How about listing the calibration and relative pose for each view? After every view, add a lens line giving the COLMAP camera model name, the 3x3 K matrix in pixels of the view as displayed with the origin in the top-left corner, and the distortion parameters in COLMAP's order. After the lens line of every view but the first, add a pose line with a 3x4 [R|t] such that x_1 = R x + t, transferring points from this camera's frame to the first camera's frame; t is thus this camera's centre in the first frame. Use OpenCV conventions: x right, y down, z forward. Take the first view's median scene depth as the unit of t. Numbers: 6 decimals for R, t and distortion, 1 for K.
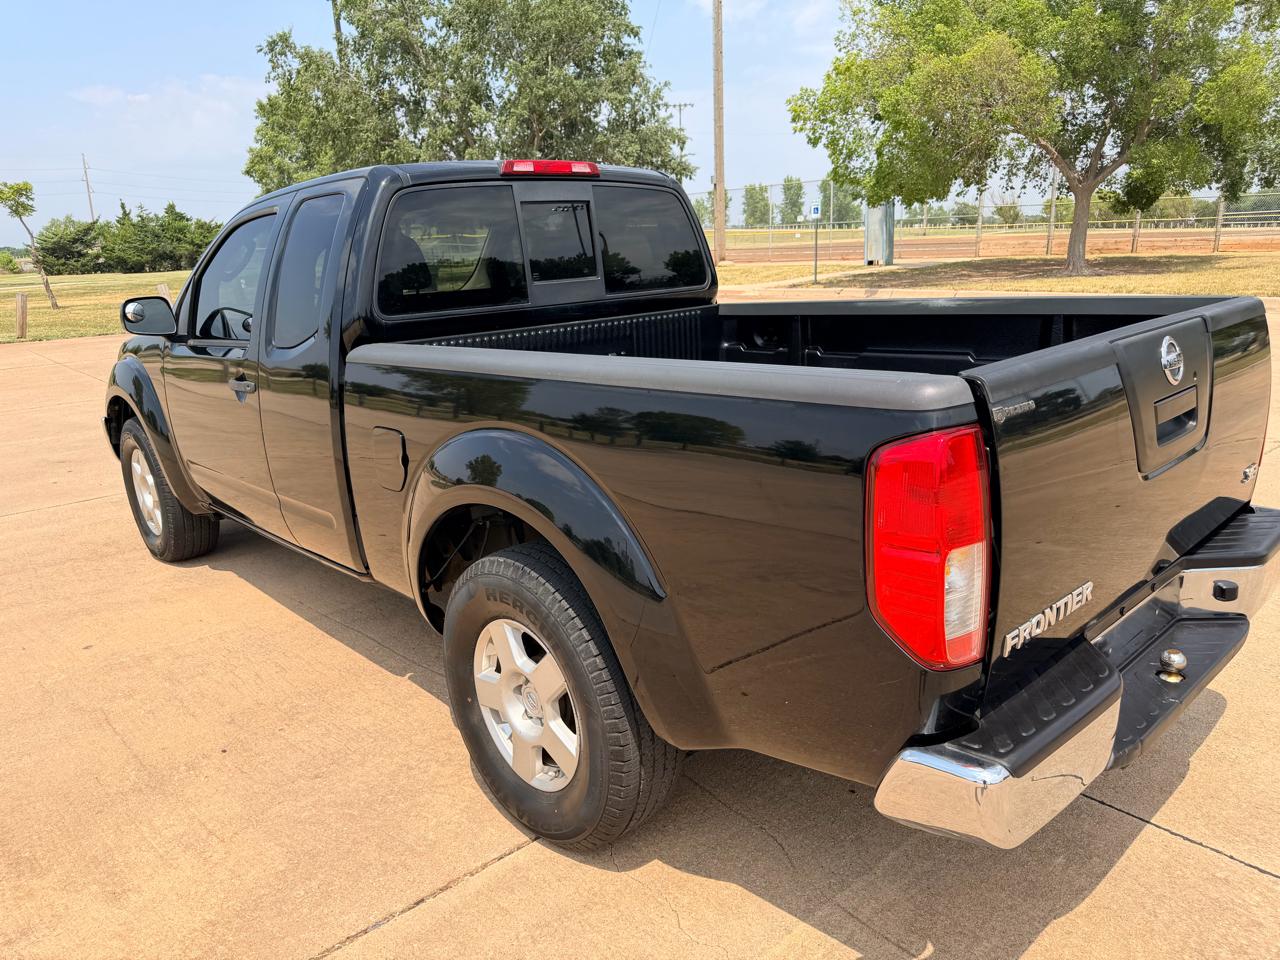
lens RADIAL K [[912.0, 0, 641.3], [0, 912.0, 483.5], [0, 0, 1]] dist [0.009091, -0.007524]
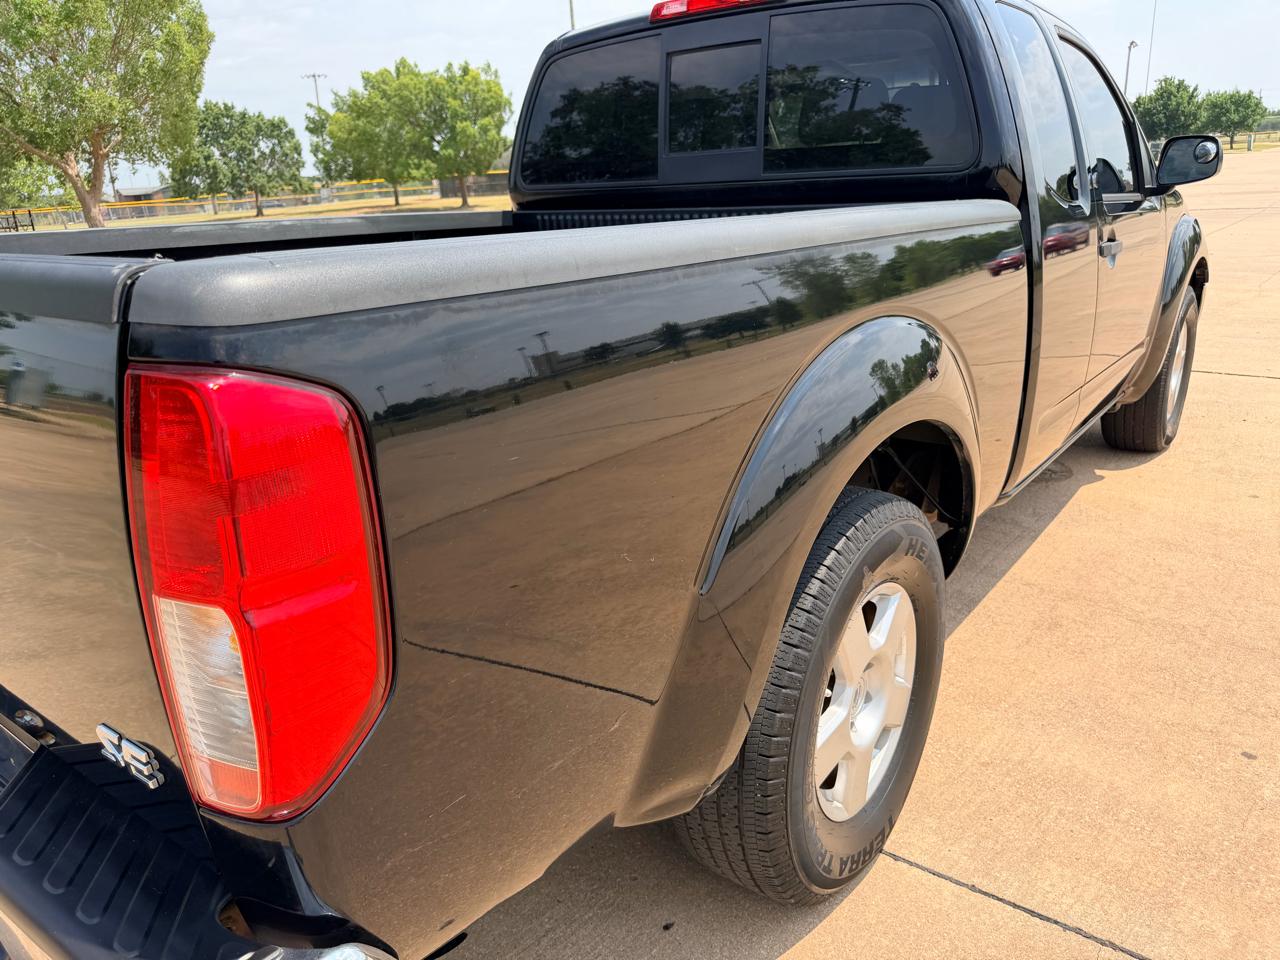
lens RADIAL K [[929.0, 0, 644.6], [0, 929.0, 477.6], [0, 0, 1]] dist [-0.005926, -0.001346]
pose [[-0.205607, -0.253881, 0.945130, -0.168951], [0.314759, 0.897292, 0.309505, -0.041990], [-0.926635, 0.361125, -0.104579, 0.205121]]
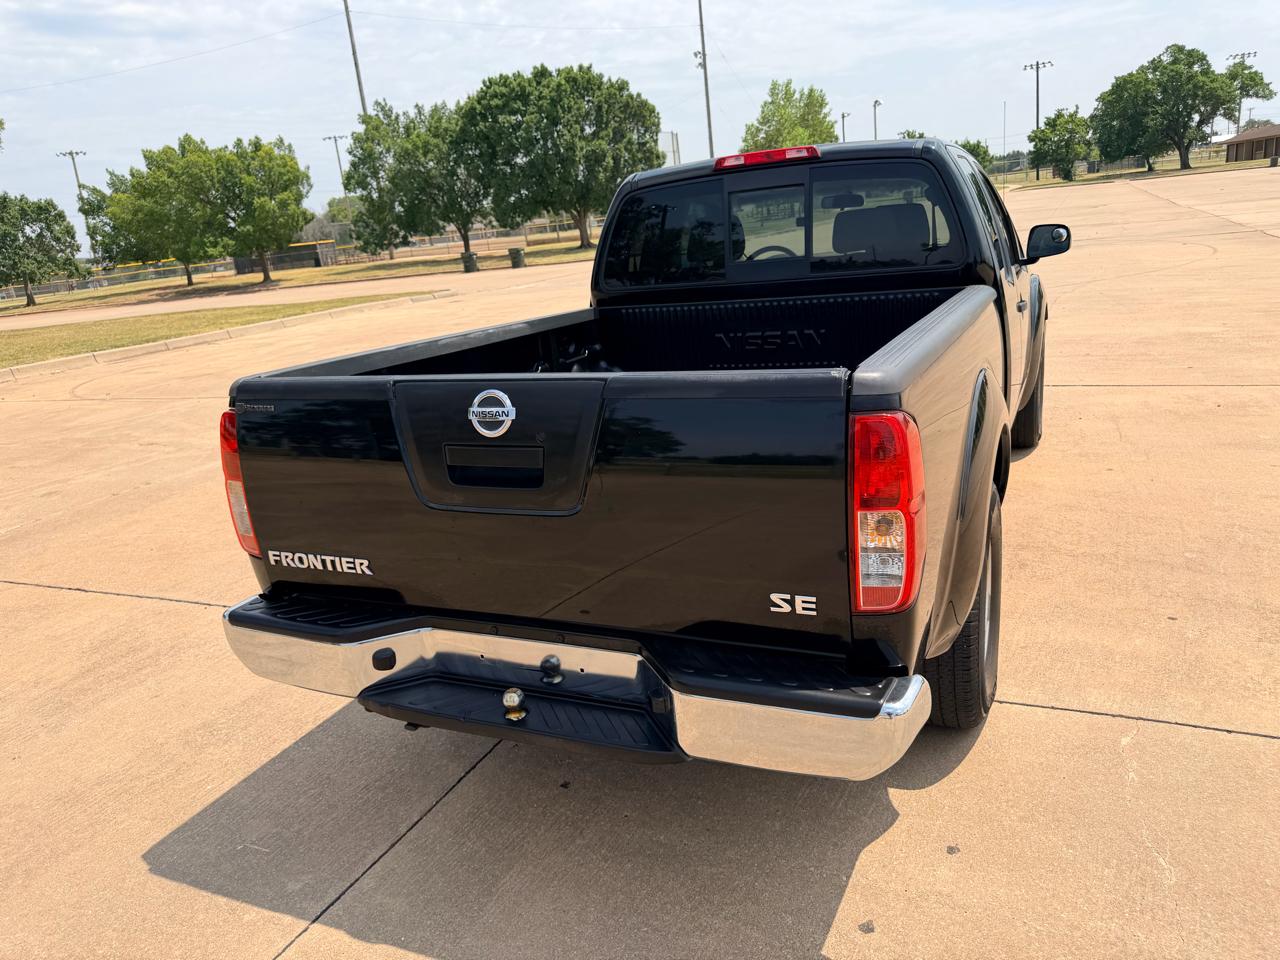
lens RADIAL K [[921.2, 0, 653.3], [0, 921.2, 477.5], [0, 0, 1]] dist [0.024243, -0.033957]
pose [[-0.415915, -0.167258, 0.893890, -0.188235], [0.346914, 0.879430, 0.325967, -0.059990], [-0.840634, 0.445678, -0.307744, 0.242113]]
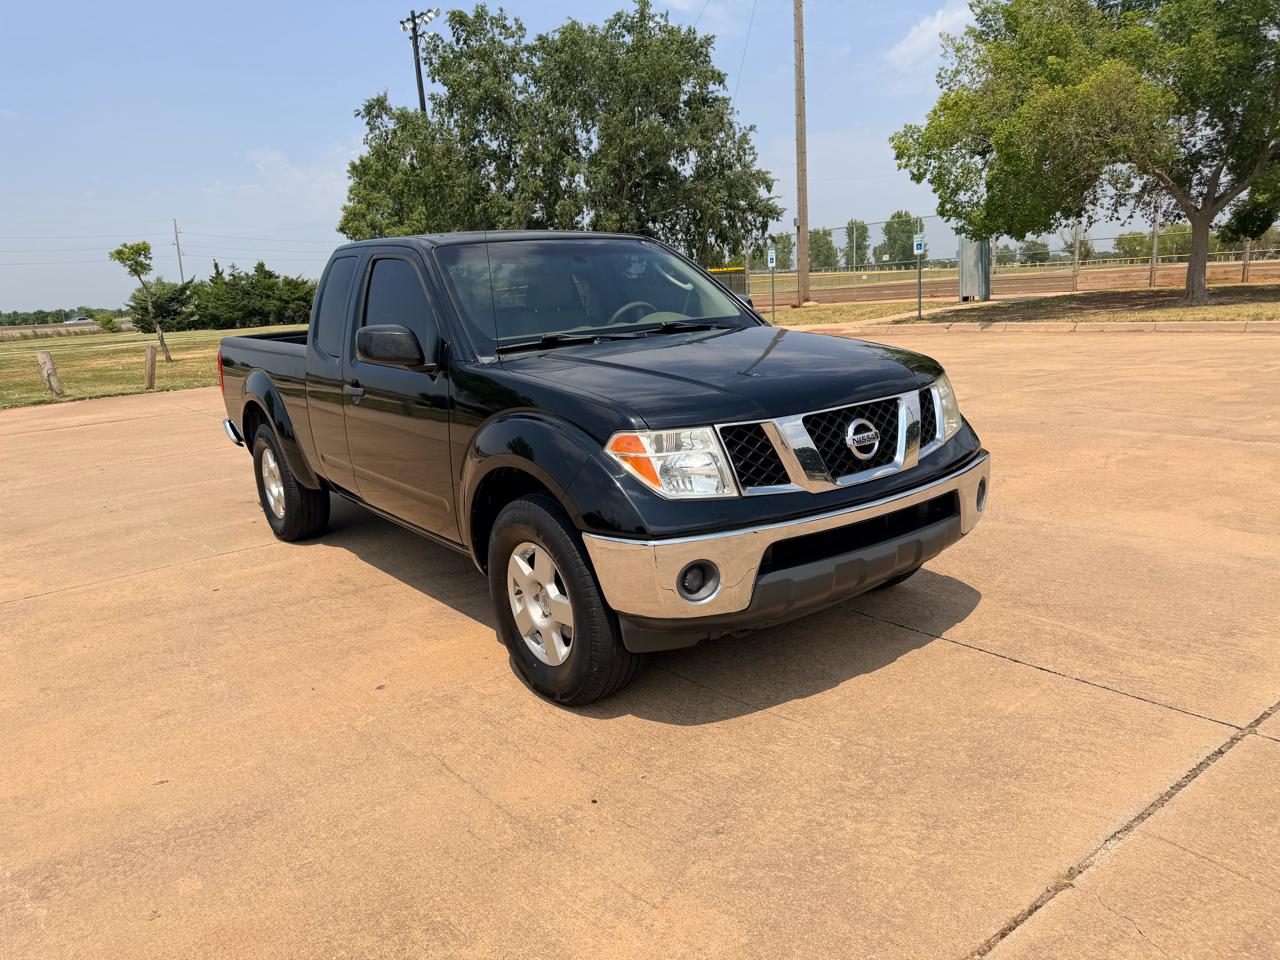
lens RADIAL K [[909.8, 0, 642.4], [0, 909.8, 476.4], [0, 0, 1]] dist [0.023408, -0.031253]
pose [[0.997727, -0.012167, -0.066277, -0.032566], [0.008403, 0.998352, -0.056777, 0.002034], [0.066858, 0.056091, 0.996185, 0.007692]]
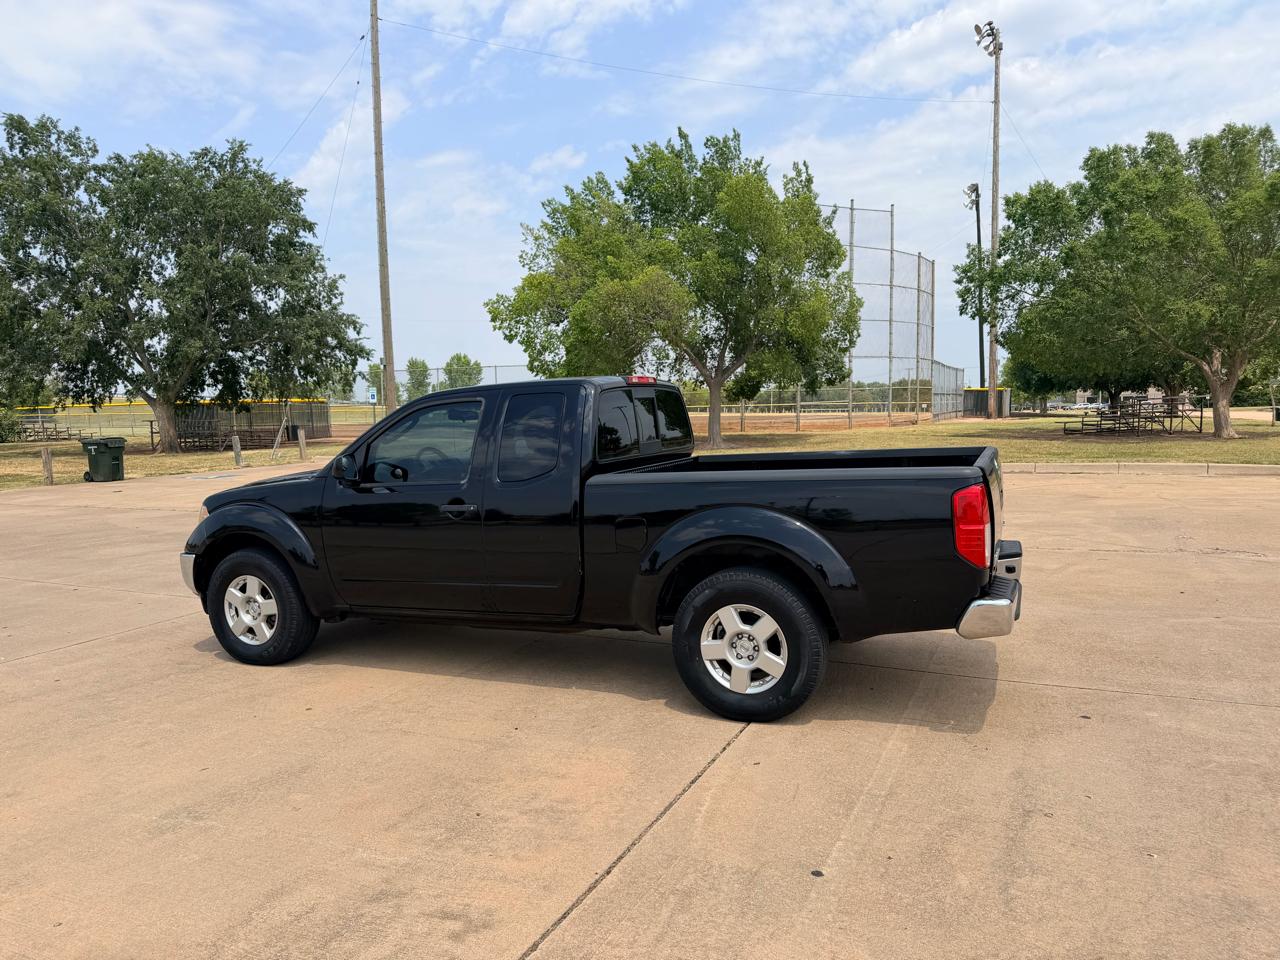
lens RADIAL K [[906.5, 0, 644.8], [0, 906.5, 475.8], [0, 0, 1]] dist [0.058362, -0.078647]
pose [[0.915825, -0.013534, 0.401350, -0.083268], [0.091870, 0.979988, -0.176587, 0.015240], [-0.390928, 0.198595, 0.898741, -0.056644]]
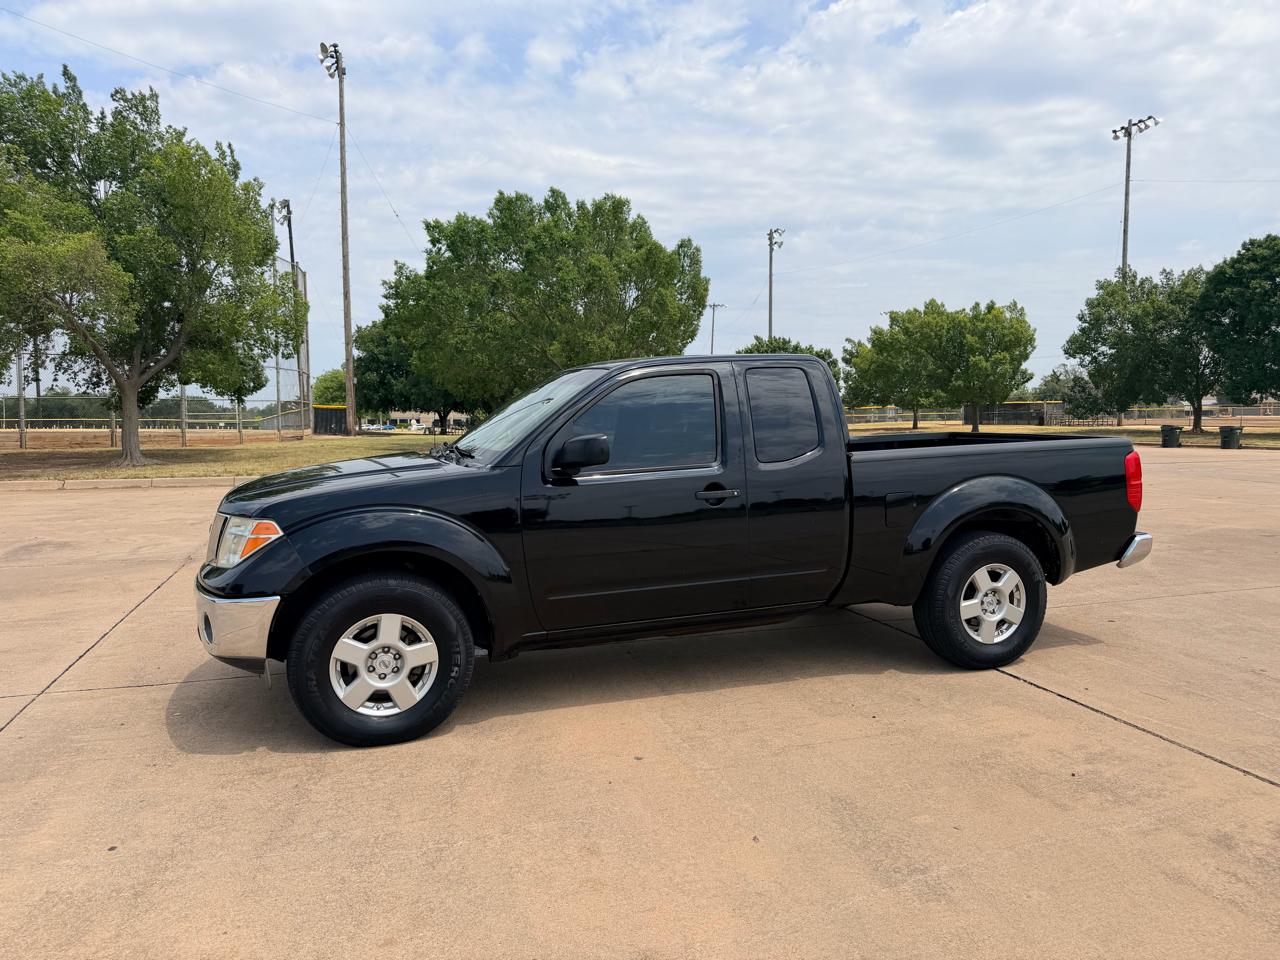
lens RADIAL K [[907.5, 0, 644.8], [0, 907.5, 482.0], [0, 0, 1]] dist [0.054130, -0.070922]
pose [[0.381730, -0.029756, 0.923795, -0.187240], [0.228796, 0.971417, -0.063253, -0.007117], [-0.895508, 0.235506, 0.377627, 0.064051]]
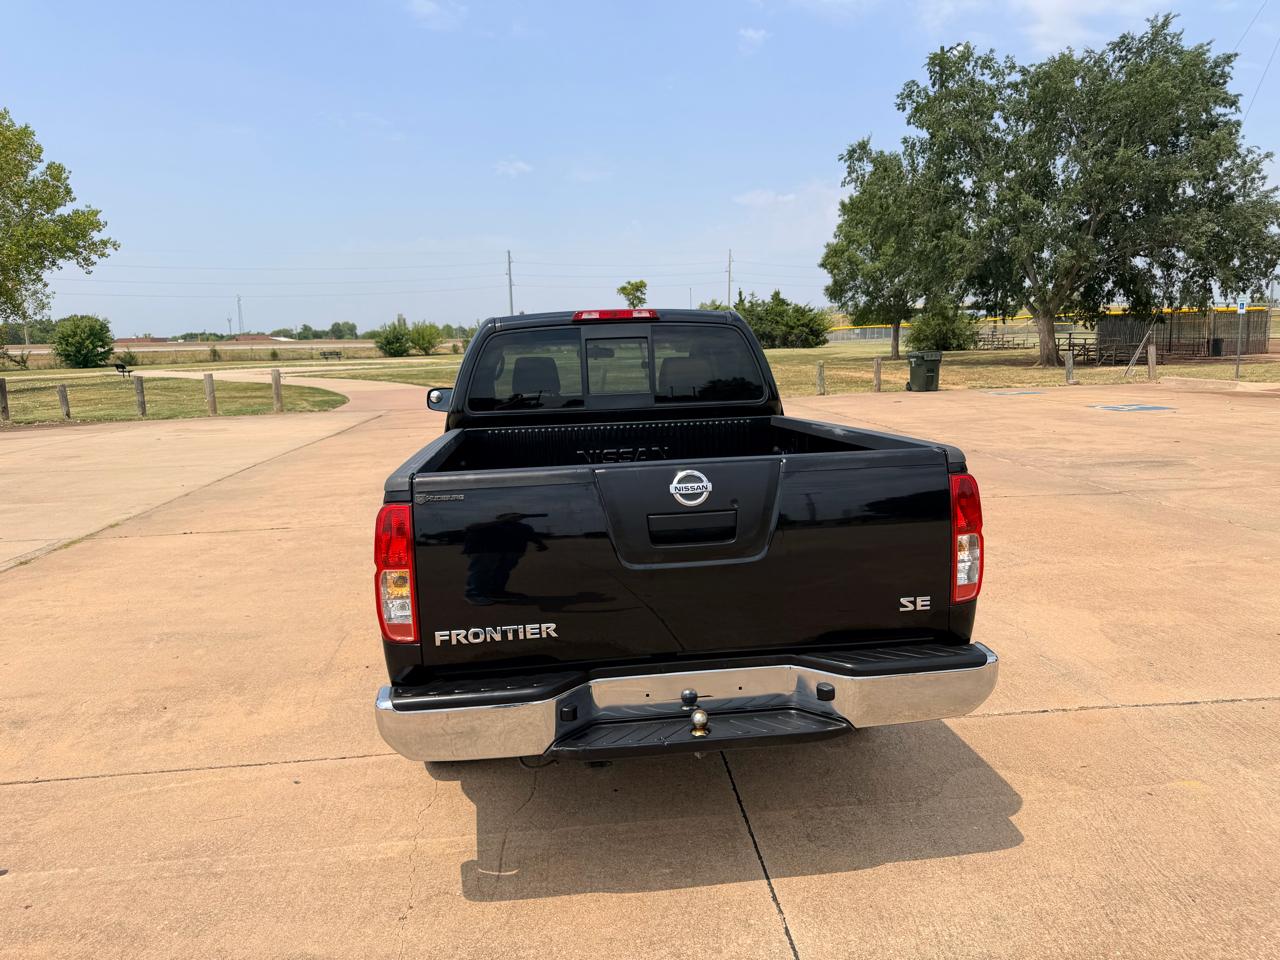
lens RADIAL K [[899.6, 0, 641.0], [0, 899.6, 497.9], [0, 0, 1]] dist [0.052587, -0.081512]
pose [[0.810570, 0.119347, -0.573352, 0.078743], [-0.157304, 0.987406, -0.016852, -0.005284], [0.564120, 0.103851, 0.819136, -0.007613]]
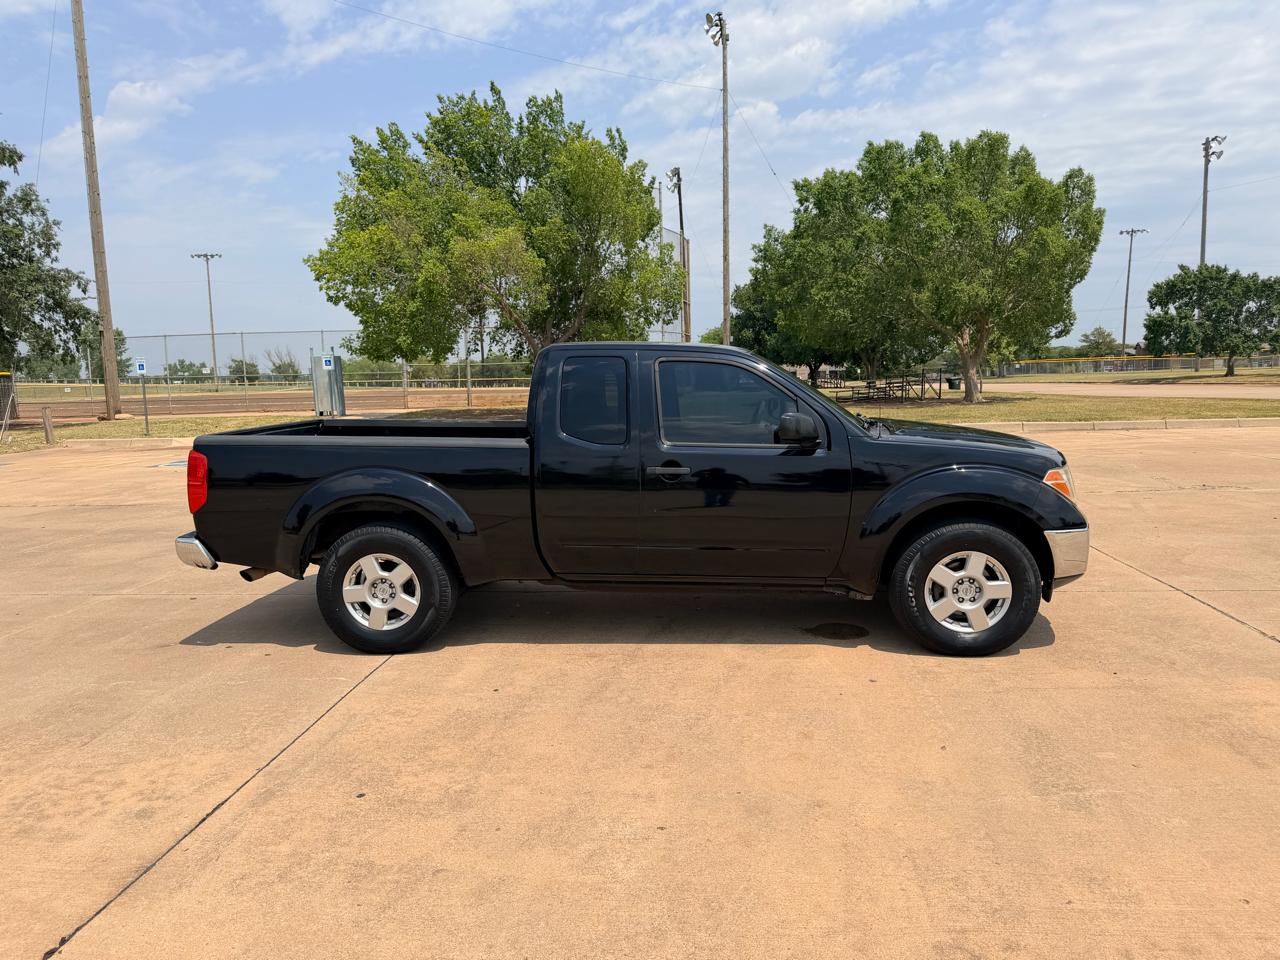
lens RADIAL K [[908.4, 0, 639.9], [0, 908.4, 487.5], [0, 0, 1]] dist [0.055207, -0.076525]
pose [[0.722193, -0.067784, 0.688363, -0.203129], [0.178091, 0.979857, -0.090356, -0.002963], [-0.668372, 0.187845, 0.719717, 0.031769]]
